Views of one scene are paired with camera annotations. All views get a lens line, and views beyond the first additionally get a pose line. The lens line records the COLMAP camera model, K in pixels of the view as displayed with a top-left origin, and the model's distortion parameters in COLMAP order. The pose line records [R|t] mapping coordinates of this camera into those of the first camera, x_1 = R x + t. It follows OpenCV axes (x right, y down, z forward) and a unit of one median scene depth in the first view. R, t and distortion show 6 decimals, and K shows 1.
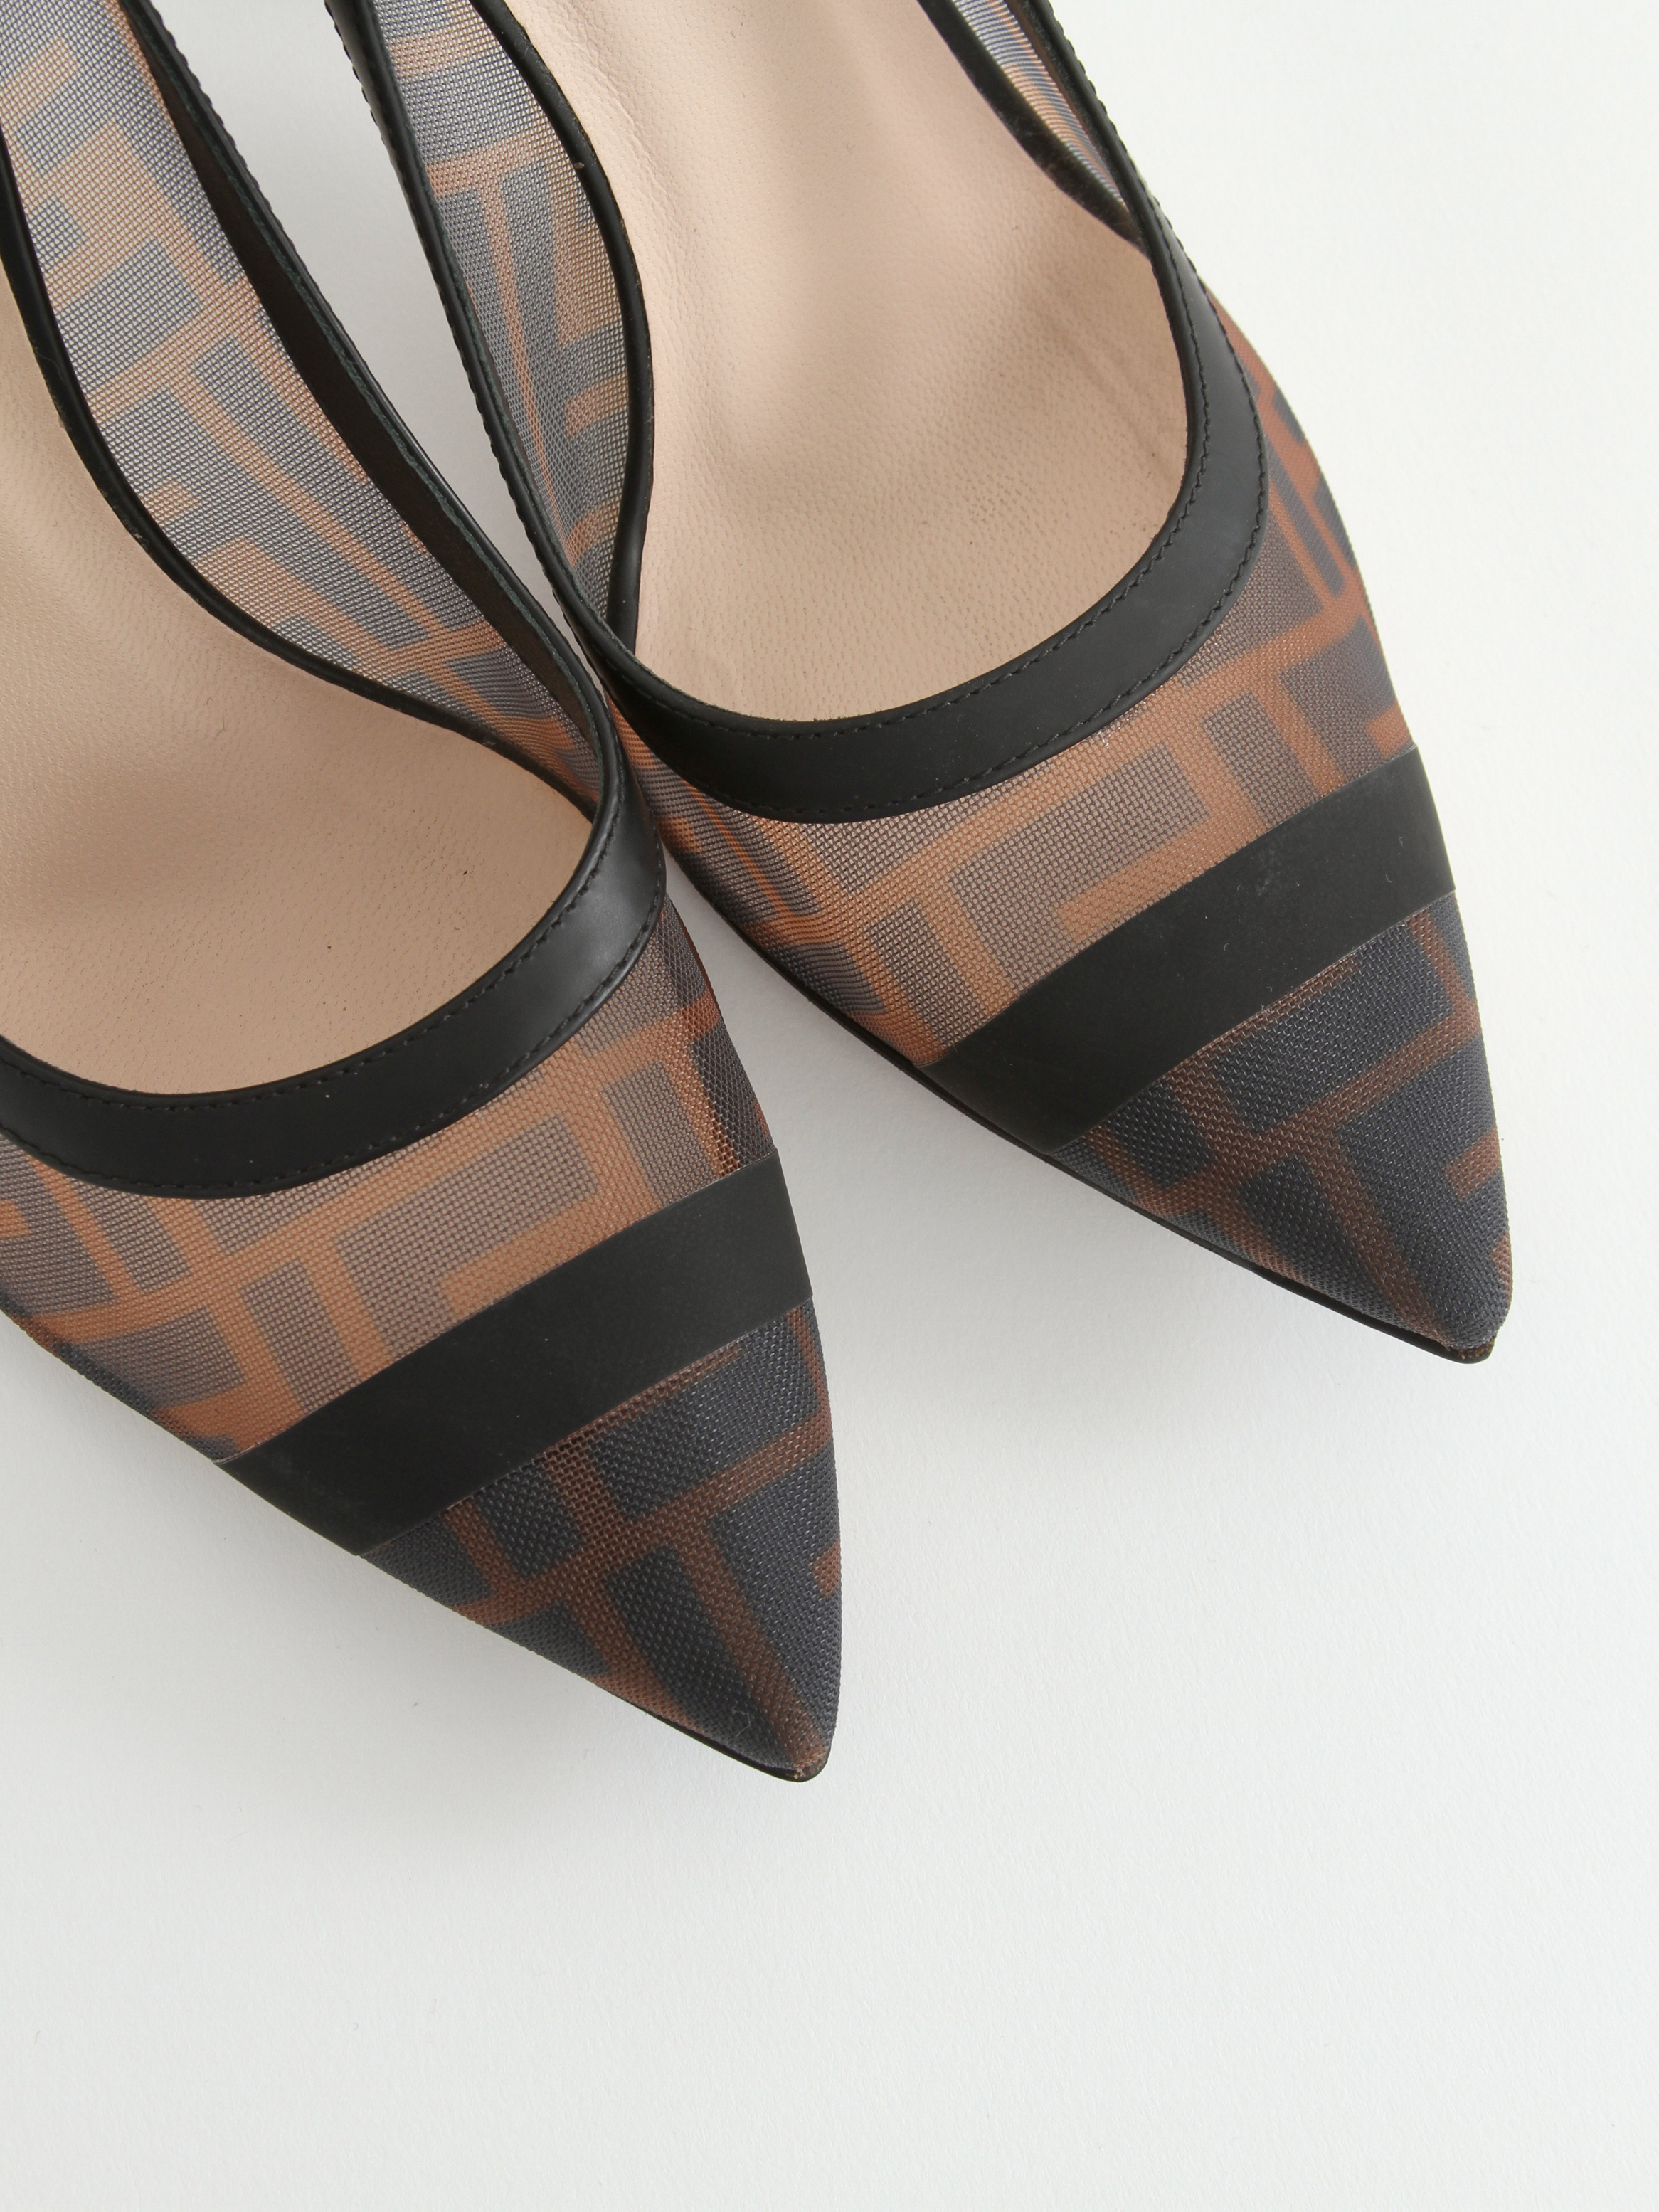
lens RADIAL K [[5460.7, 0, 829.5], [0, 5460.7, 1106.0], [0, 0, 1]] dist [-0.089039, 0.874880]
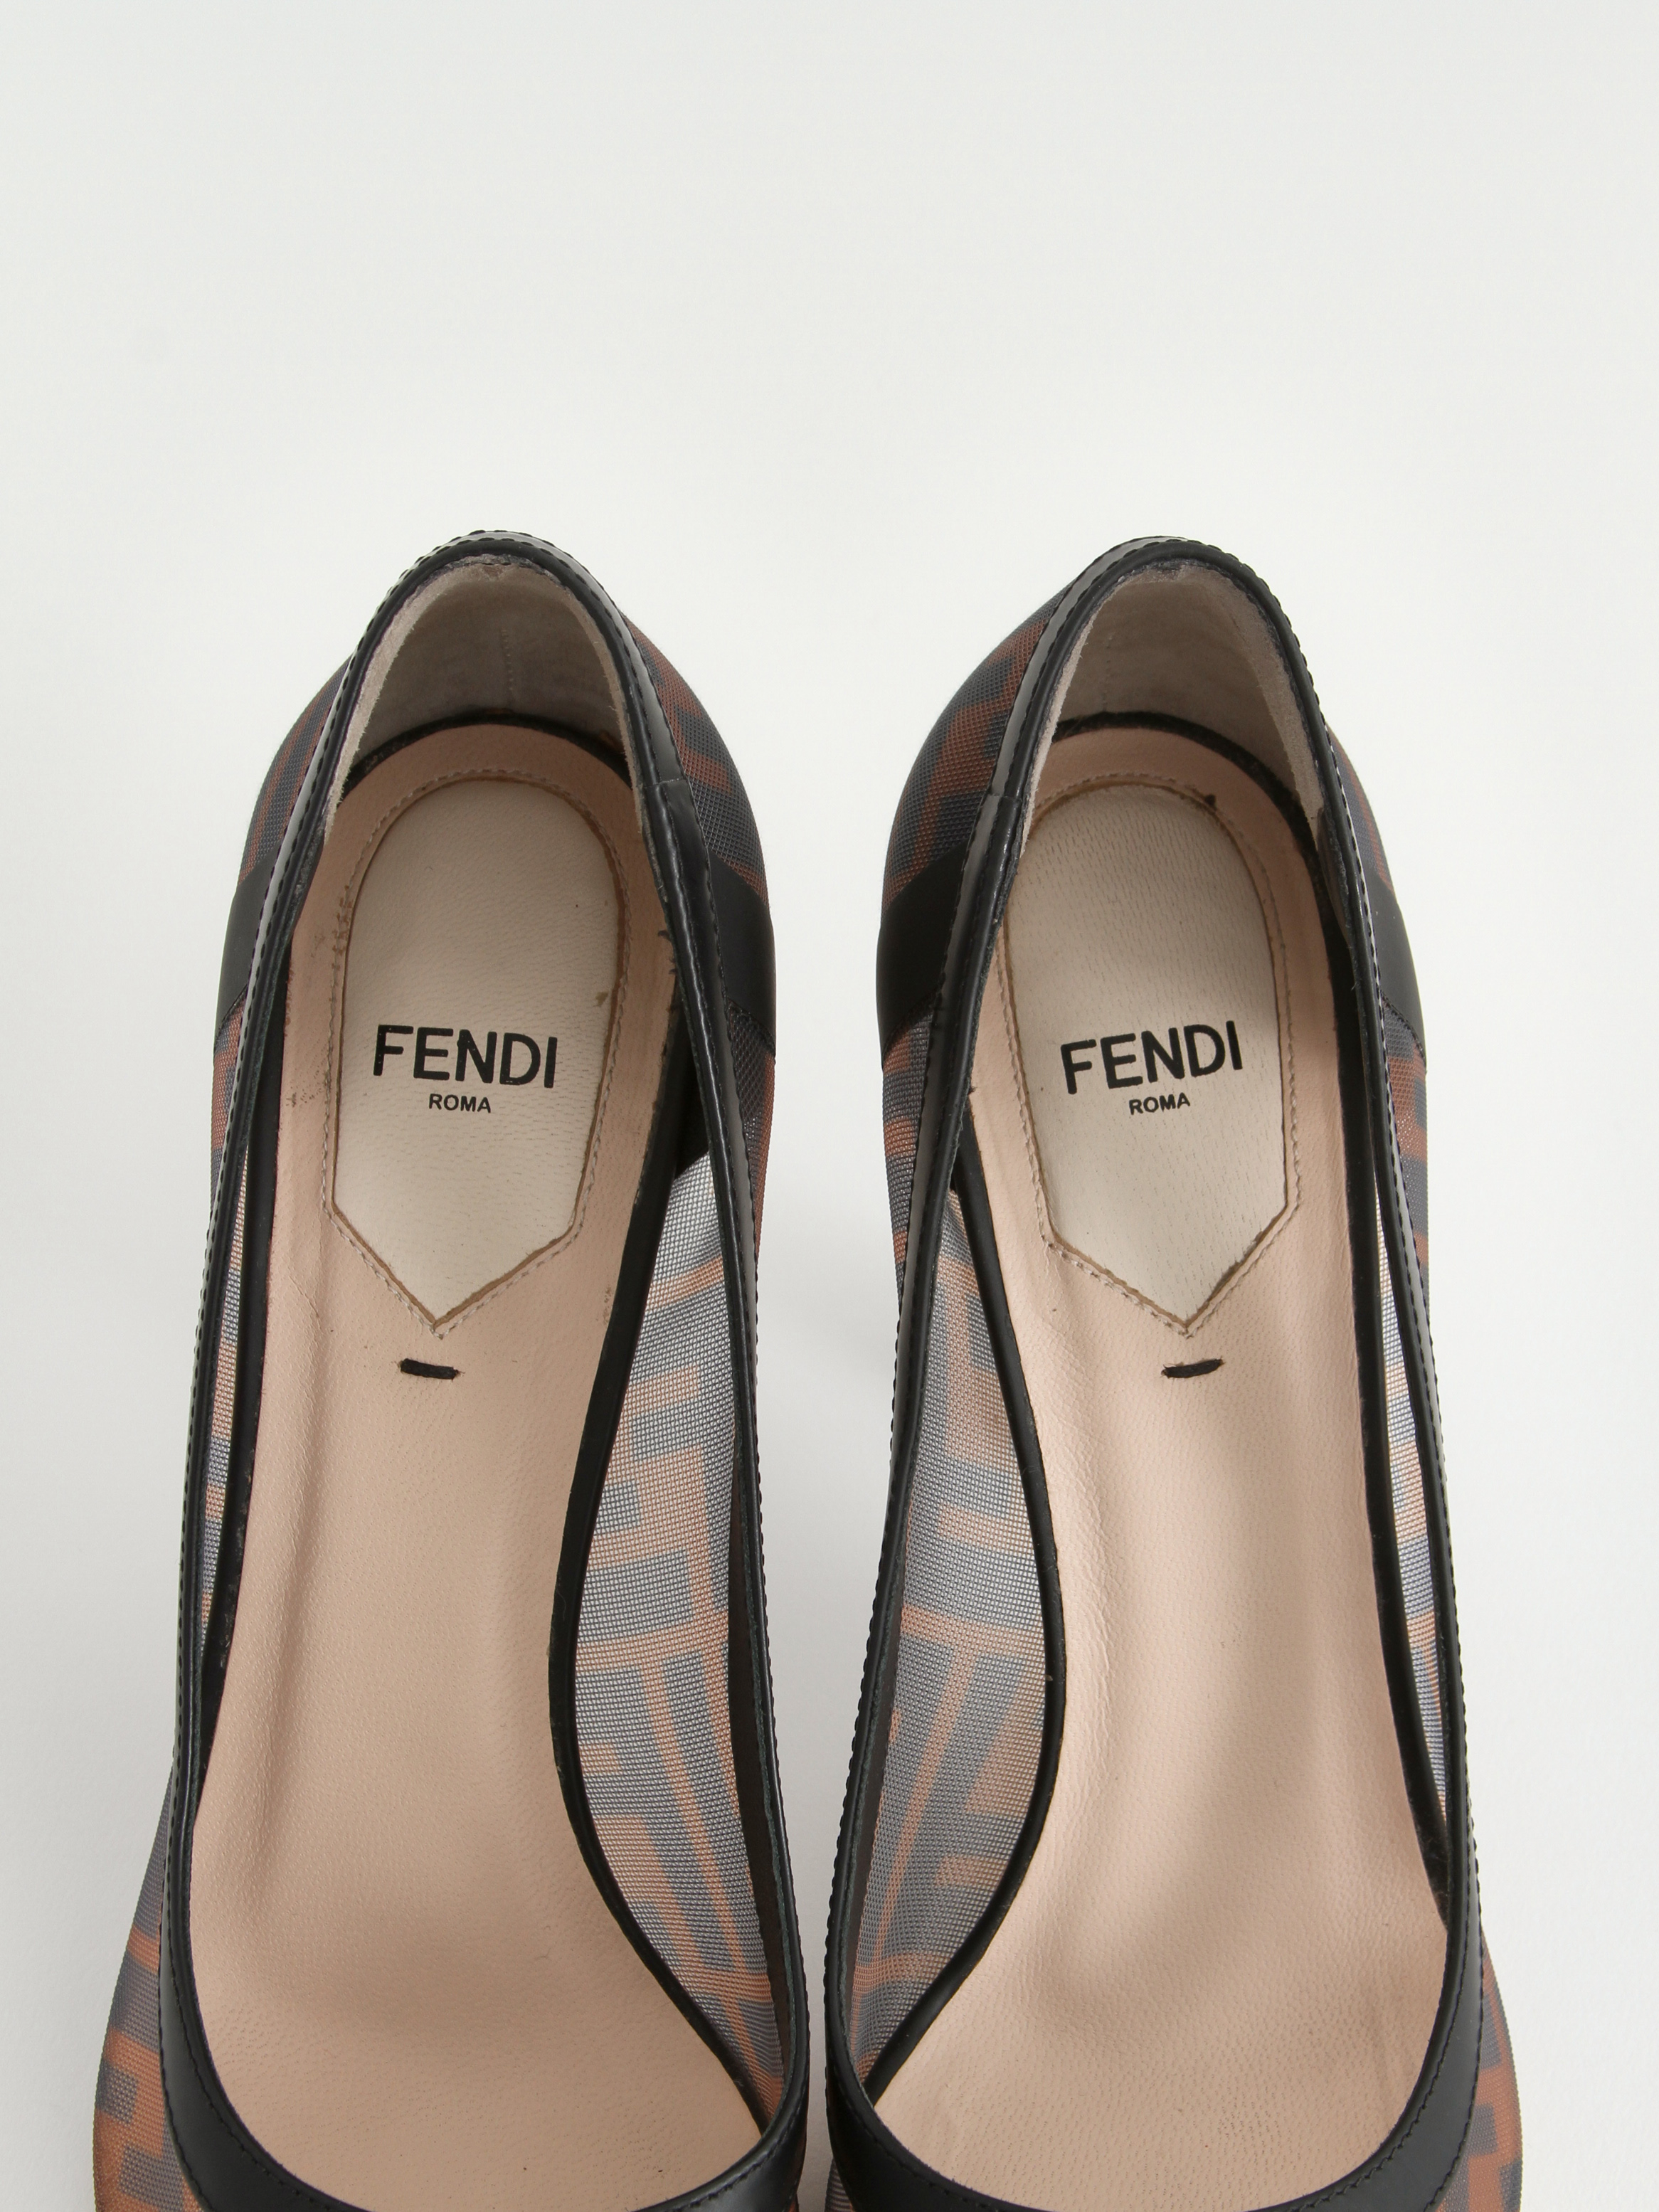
lens RADIAL K [[5460.7, 0, 829.5], [0, 5460.7, 1106.0], [0, 0, 1]] dist [-0.089039, 0.874880]
pose [[0.849075, 0.440846, -0.291077, 0.195050], [-0.509561, 0.828809, -0.231135, 0.017616], [0.139352, 0.344572, 0.928359, -0.119932]]
